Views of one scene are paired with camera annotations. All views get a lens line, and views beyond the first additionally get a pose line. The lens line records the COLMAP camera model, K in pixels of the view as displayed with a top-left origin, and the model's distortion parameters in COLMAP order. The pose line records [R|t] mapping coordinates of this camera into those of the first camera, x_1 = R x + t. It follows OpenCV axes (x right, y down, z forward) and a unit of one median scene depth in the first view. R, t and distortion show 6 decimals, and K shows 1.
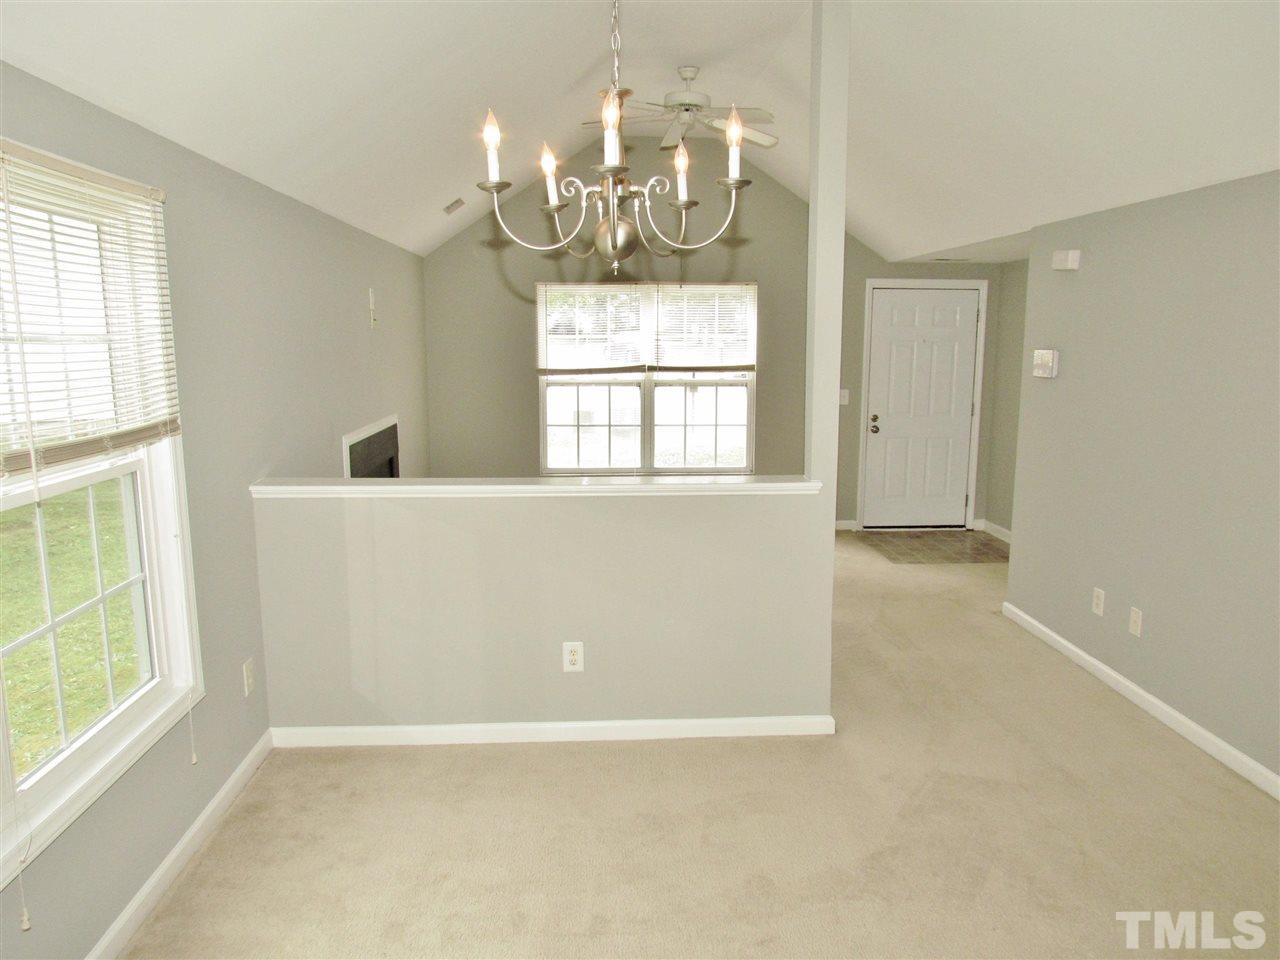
lens RADIAL K [[919.1, 0, 640.0], [0, 919.1, 480.0], [0, 0, 1]] dist [-0.024347, 0.000906]
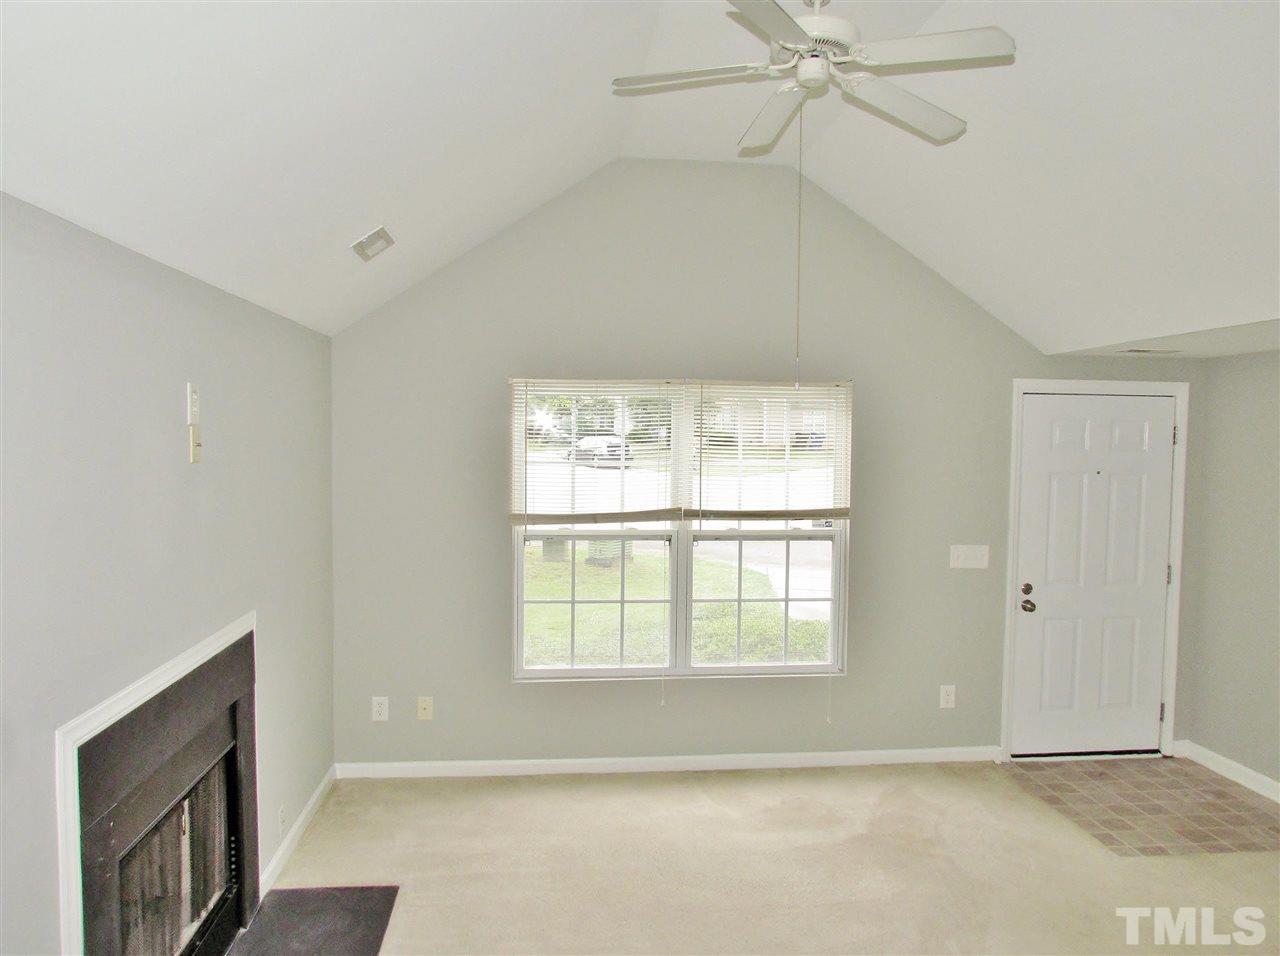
lens RADIAL K [[973.9, 0, 640.0], [0, 973.9, 478.0], [0, 0, 1]] dist [-0.036786, -0.001651]
pose [[0.999330, 0.006022, 0.036103, -0.046018], [-0.001777, 0.993192, -0.116478, -0.066319], [-0.036559, 0.116335, 0.992537, 0.323412]]
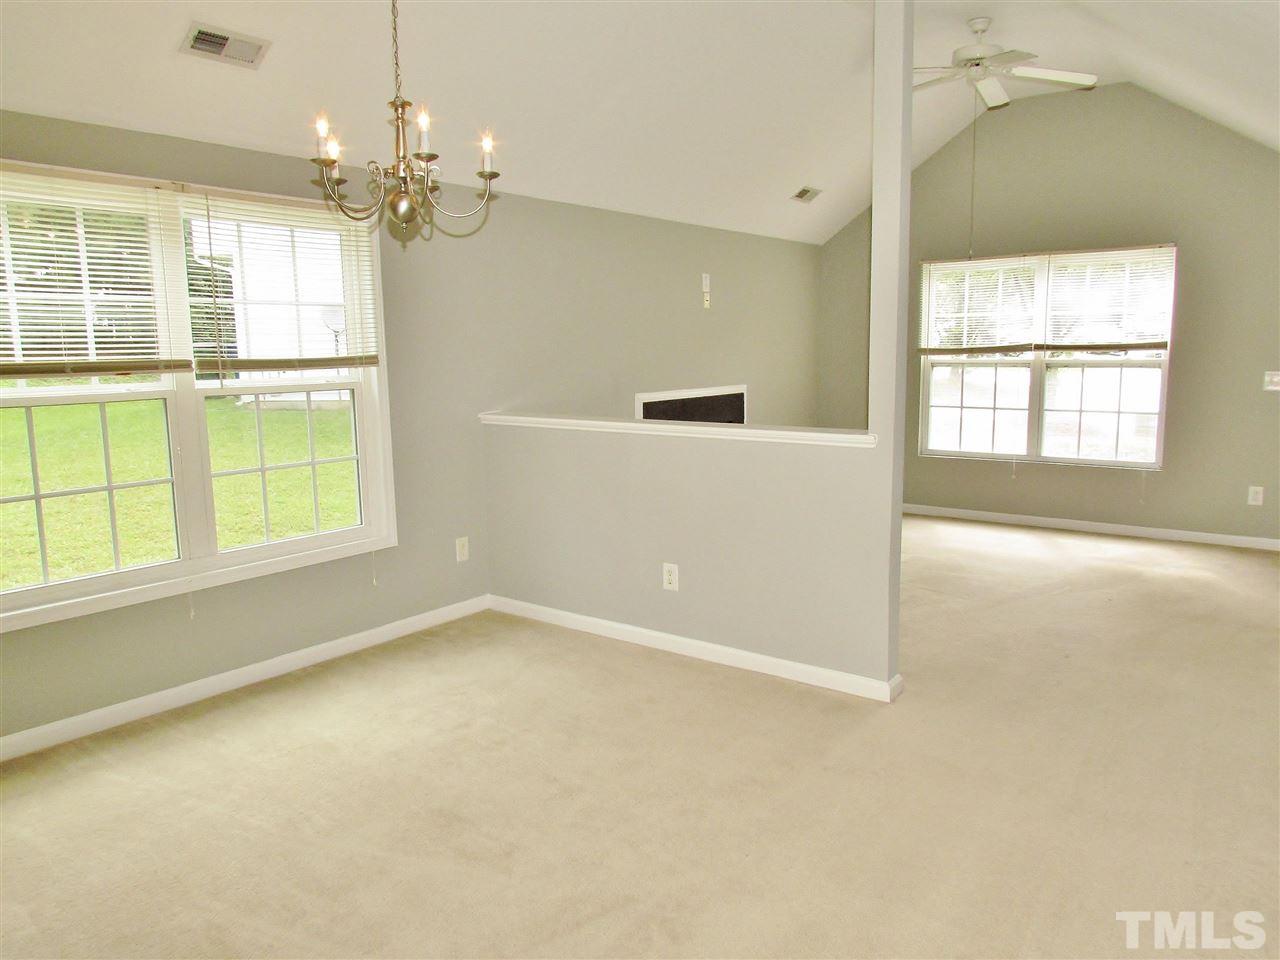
lens RADIAL K [[918.6, 0, 668.8], [0, 918.6, 482.2], [0, 0, 1]] dist [0.008091, 0.001339]
pose [[0.762881, 0.084045, -0.641053, 0.329646], [-0.088081, 0.995781, 0.025732, 0.022625], [0.640511, 0.036834, 0.767065, 0.055363]]
